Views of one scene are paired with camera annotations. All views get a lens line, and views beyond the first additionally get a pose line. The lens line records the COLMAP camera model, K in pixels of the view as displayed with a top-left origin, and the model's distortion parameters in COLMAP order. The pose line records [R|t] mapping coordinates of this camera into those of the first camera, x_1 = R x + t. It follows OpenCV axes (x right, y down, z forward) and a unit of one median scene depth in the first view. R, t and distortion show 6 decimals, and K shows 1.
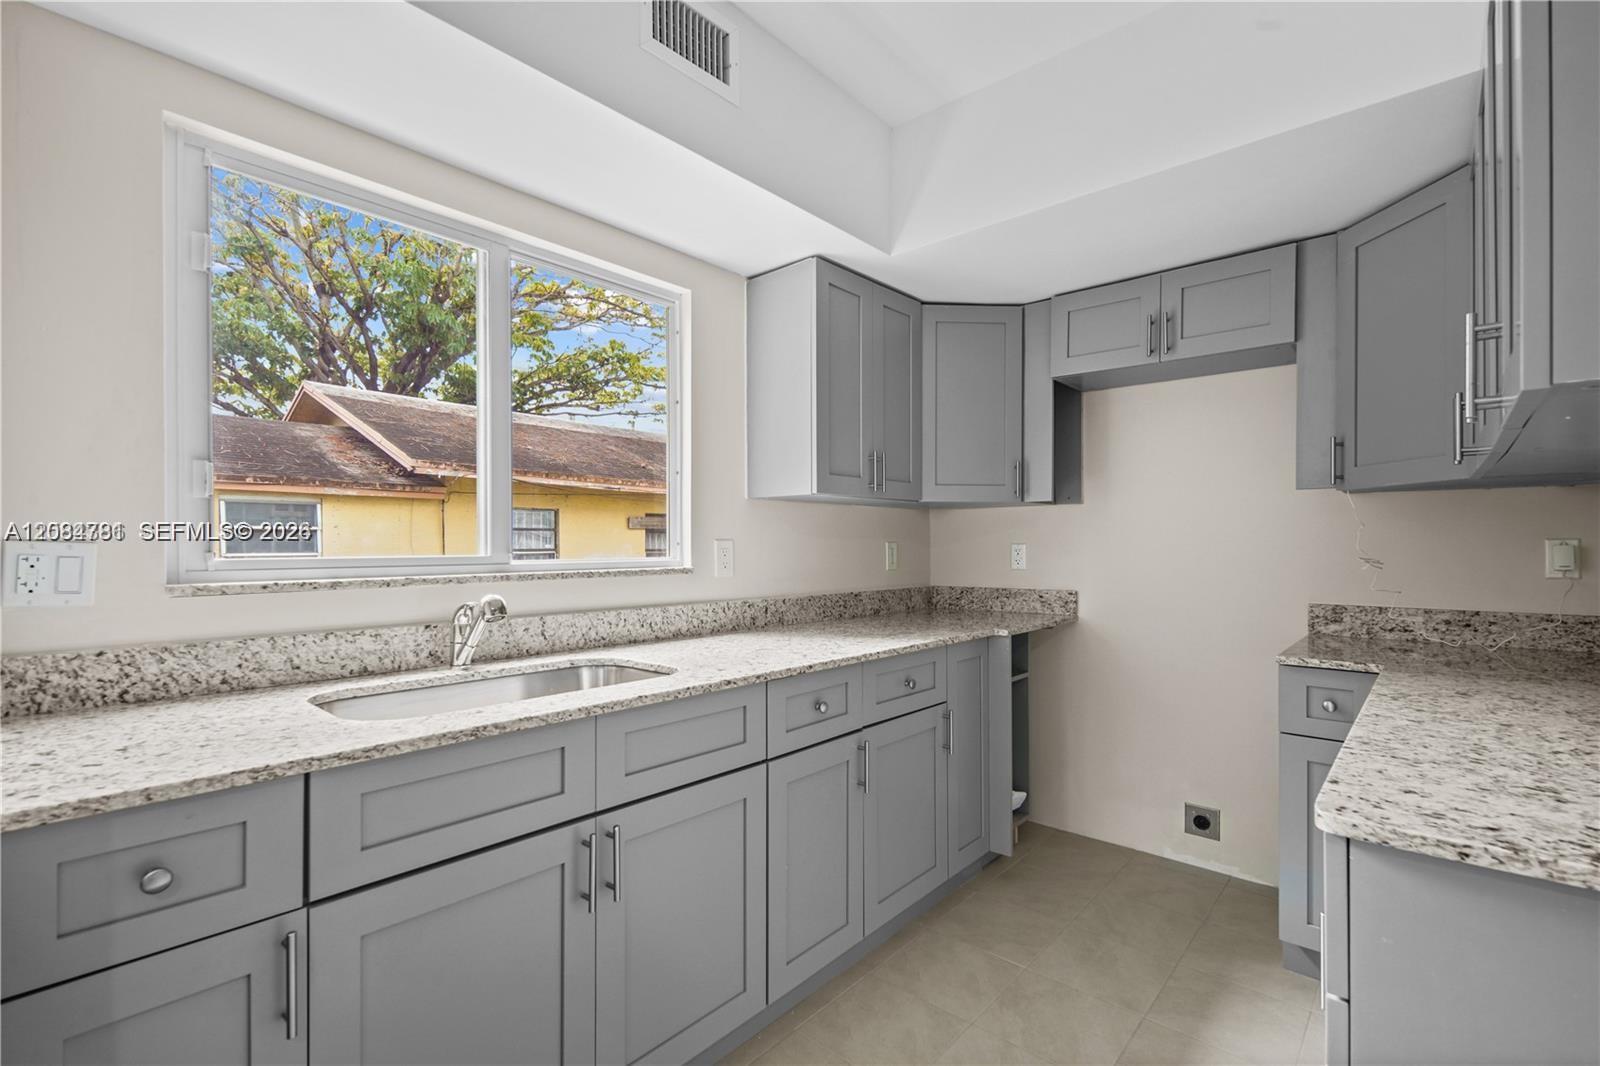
lens RADIAL K [[705.6, 0, 776.9], [0, 705.6, 548.8], [0, 0, 1]] dist [0.004345, -0.003080]
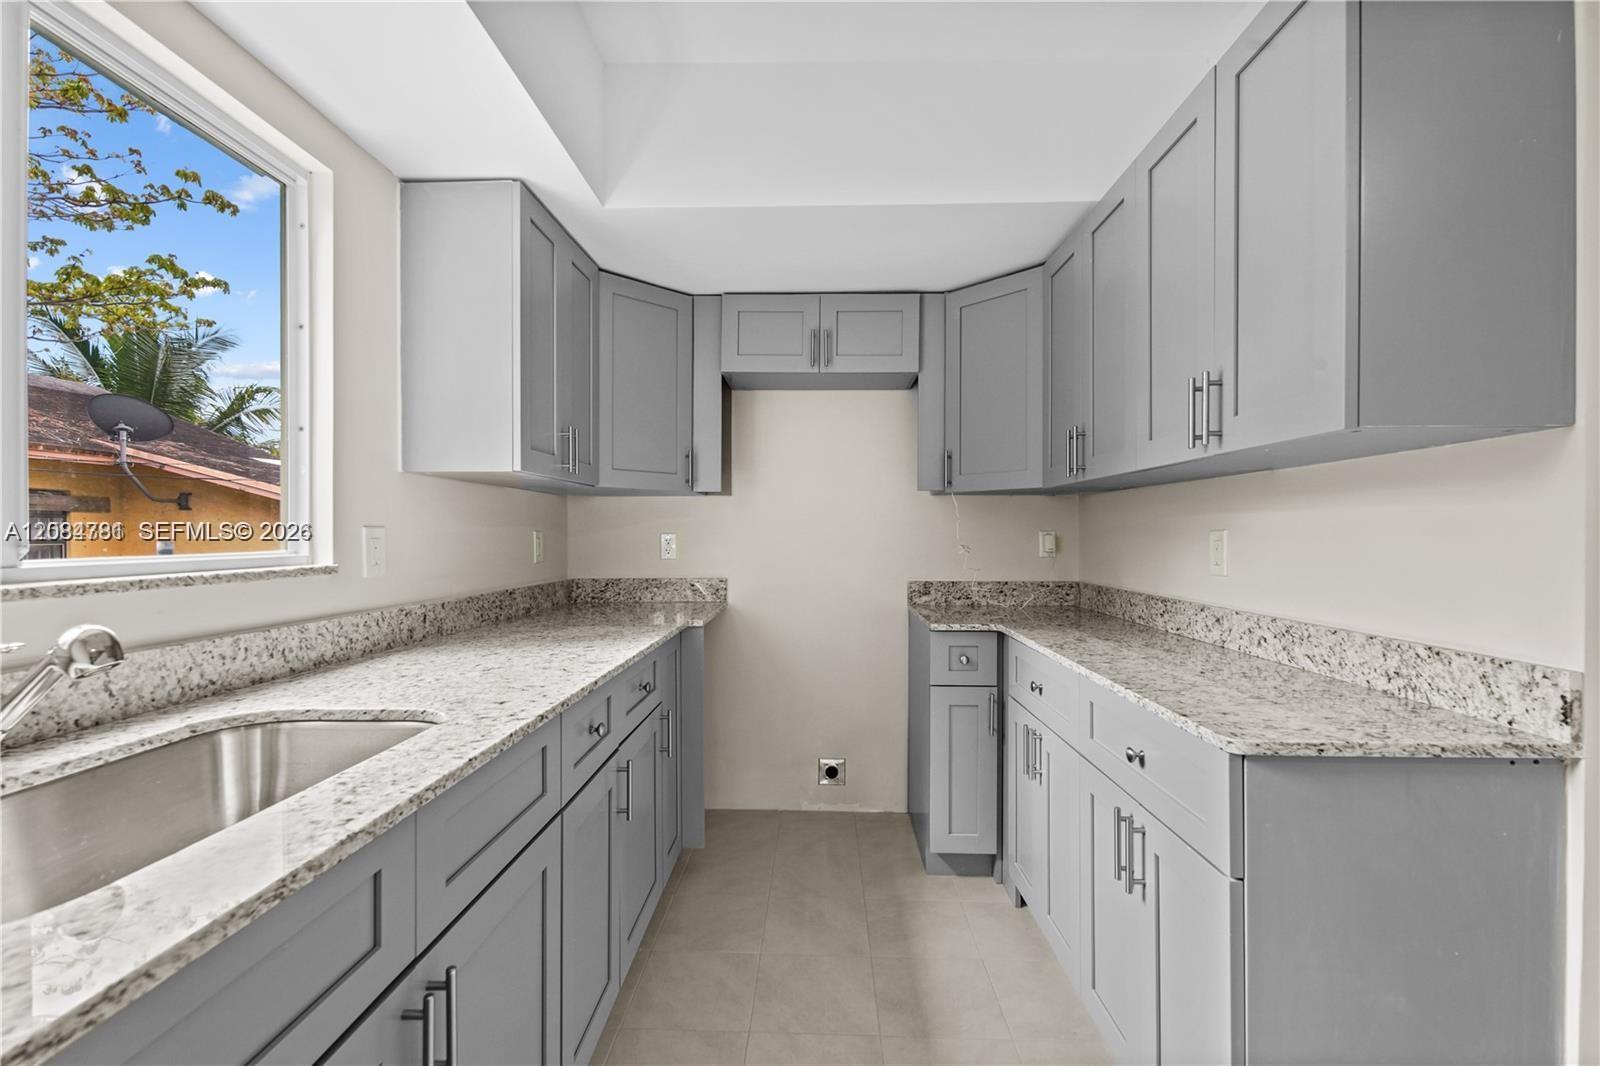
lens RADIAL K [[705.6, 0, 788.1], [0, 705.6, 537.5], [0, 0, 1]] dist [0.004345, -0.003080]
pose [[0.770822, -0.001106, 0.637049, -0.229912], [0.002311, 0.999997, -0.001060, 0.000497], [-0.637046, 0.002290, 0.770822, 0.174998]]
